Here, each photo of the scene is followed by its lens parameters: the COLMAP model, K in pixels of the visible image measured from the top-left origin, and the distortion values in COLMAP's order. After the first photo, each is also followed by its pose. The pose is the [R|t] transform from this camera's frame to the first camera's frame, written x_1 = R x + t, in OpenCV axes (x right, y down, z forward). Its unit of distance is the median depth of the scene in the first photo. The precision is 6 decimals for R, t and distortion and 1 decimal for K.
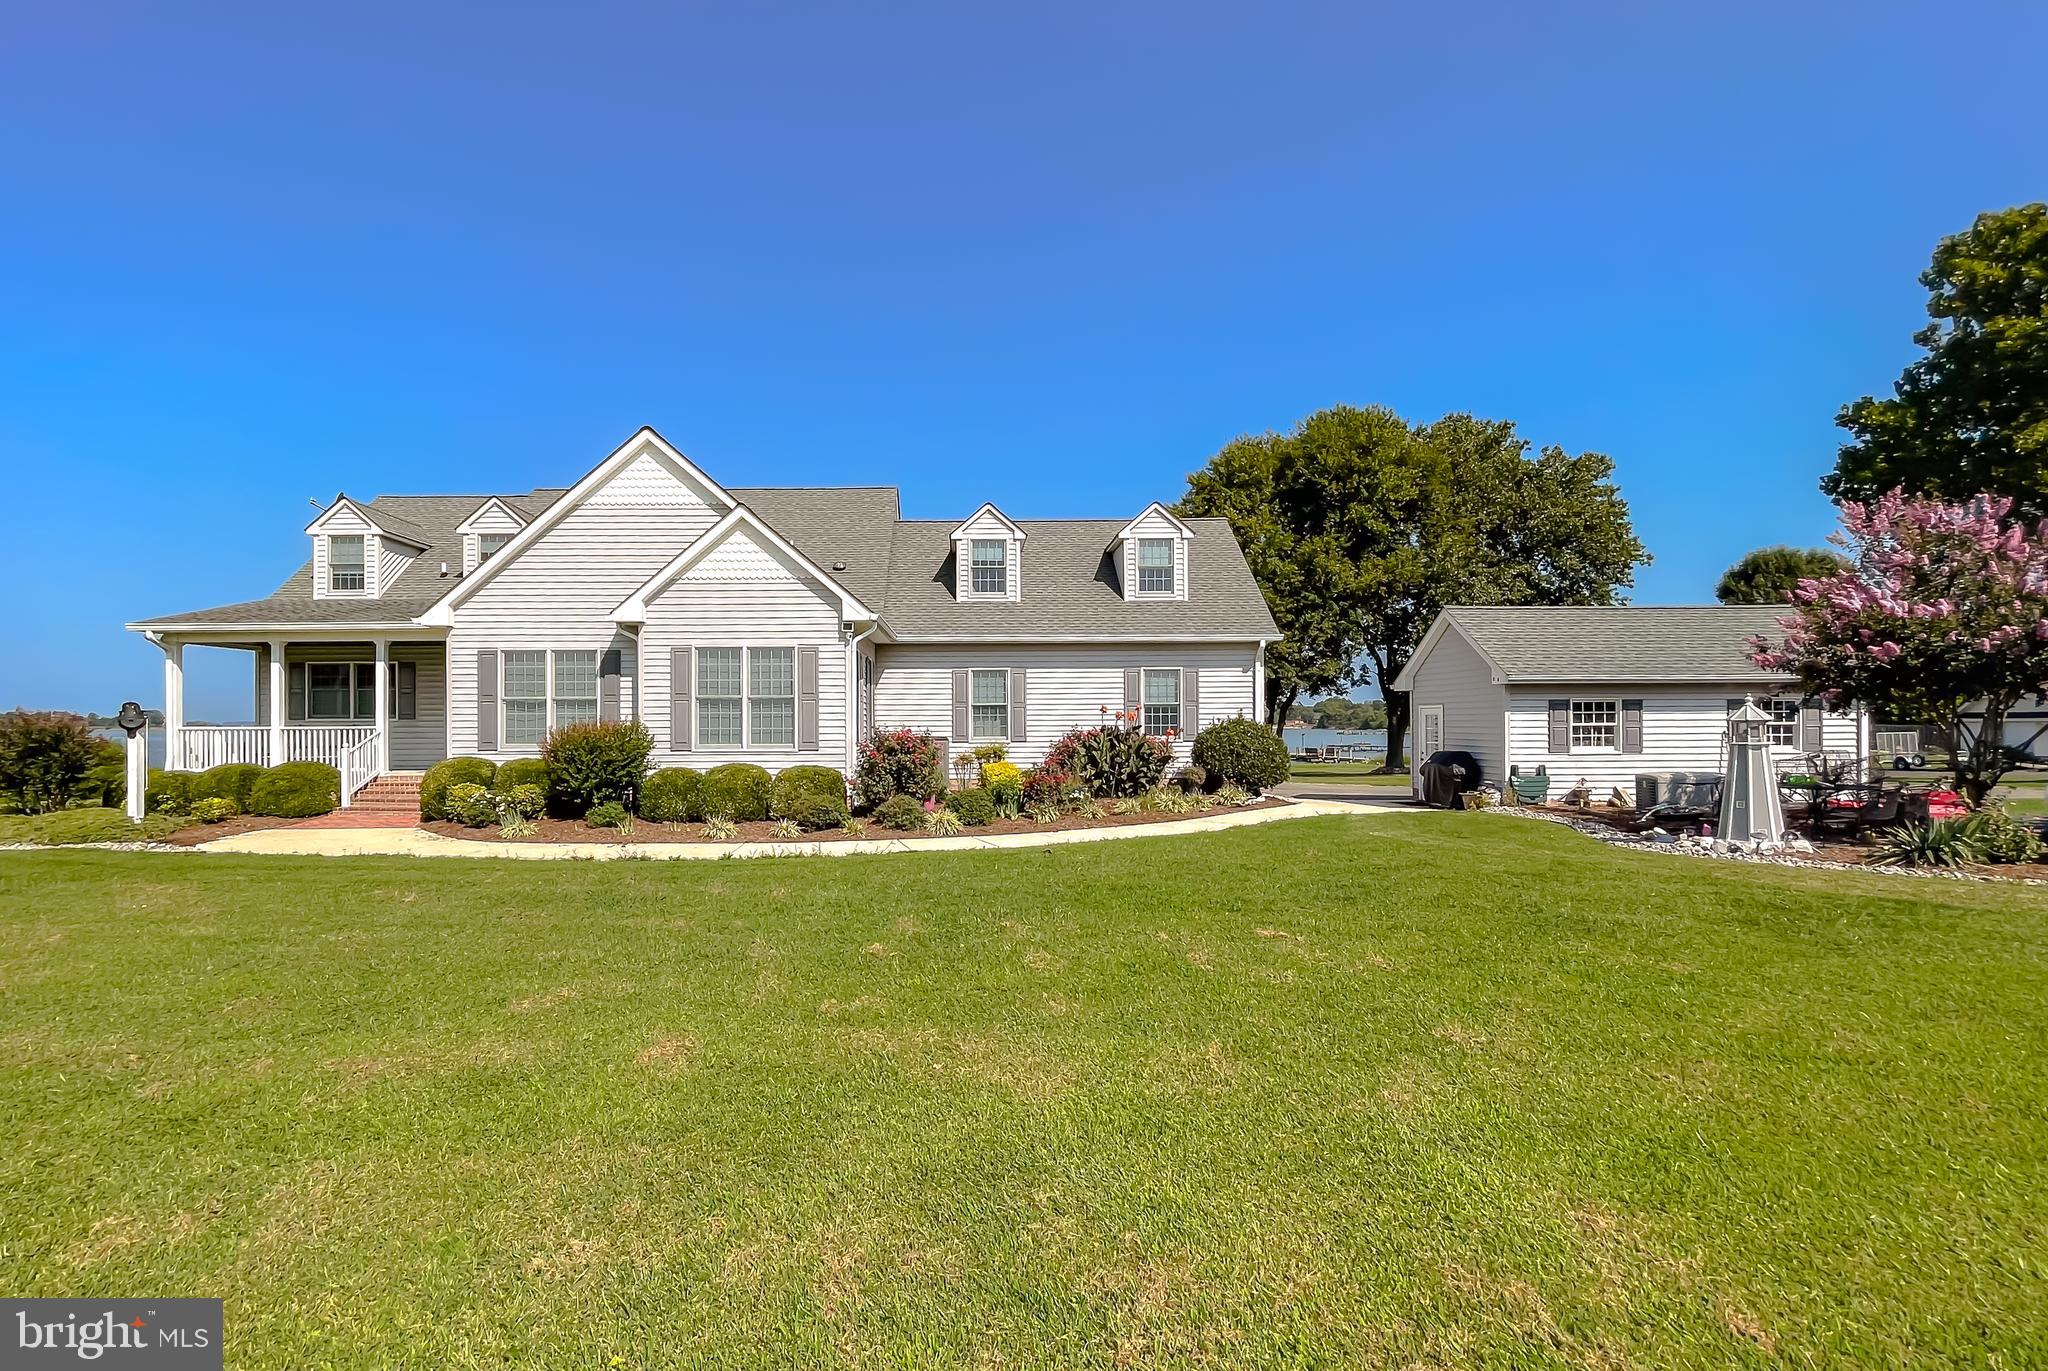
lens RADIAL K [[952.6, 0, 964.3], [0, 952.6, 730.4], [0, 0, 1]] dist [0.001705, -0.000988]
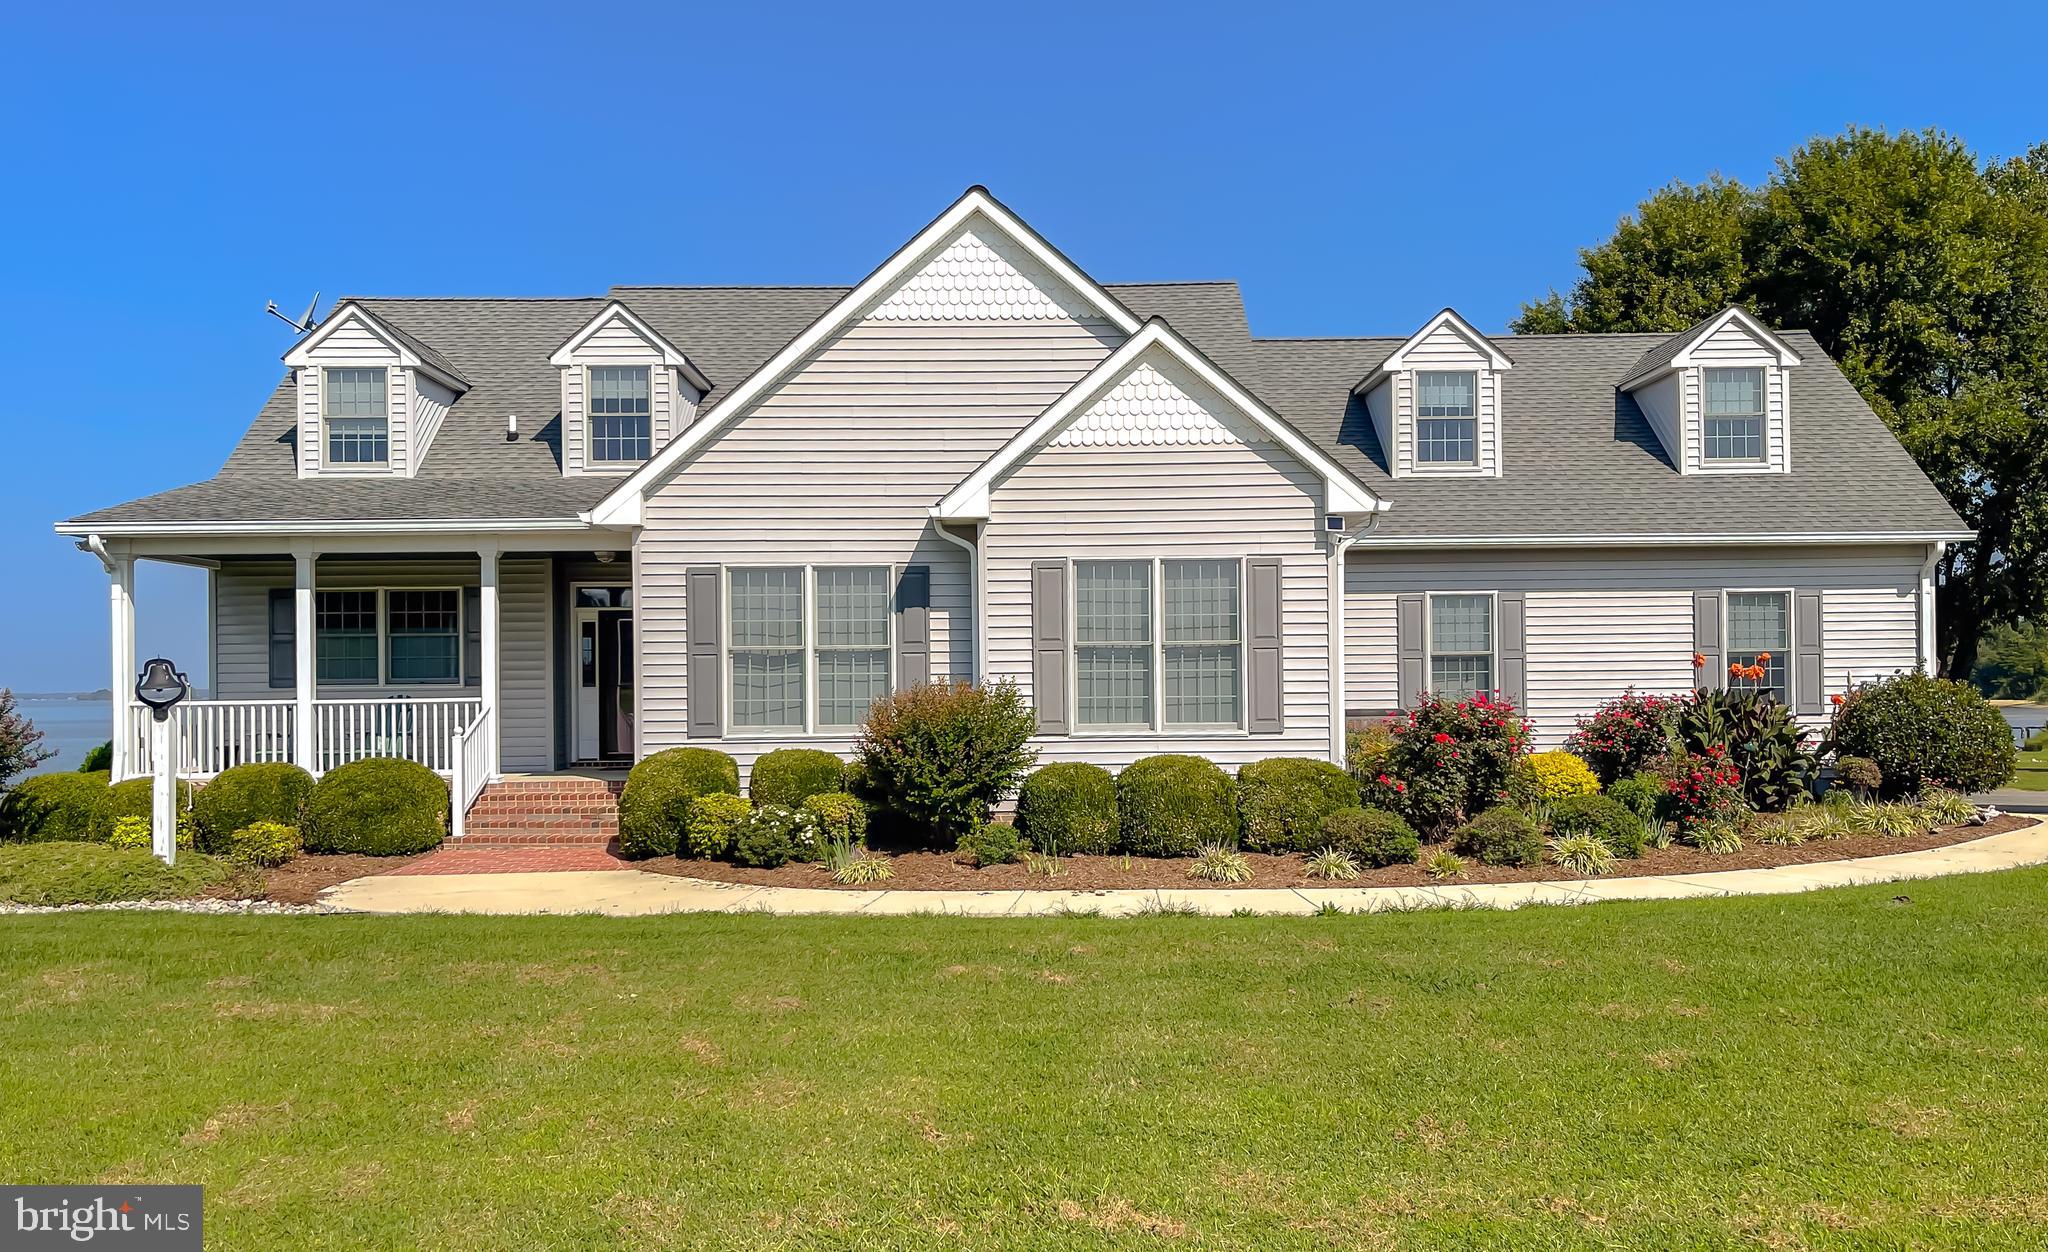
lens RADIAL K [[1676.6, 0, 1017.4], [0, 1676.6, 679.9], [0, 0, 1]] dist [0.066074, -0.056416]
pose [[0.999865, -0.006548, 0.015053, -0.305837], [0.006739, 0.999897, -0.012681, 0.000080], [-0.014968, 0.012781, 0.999806, -0.036454]]
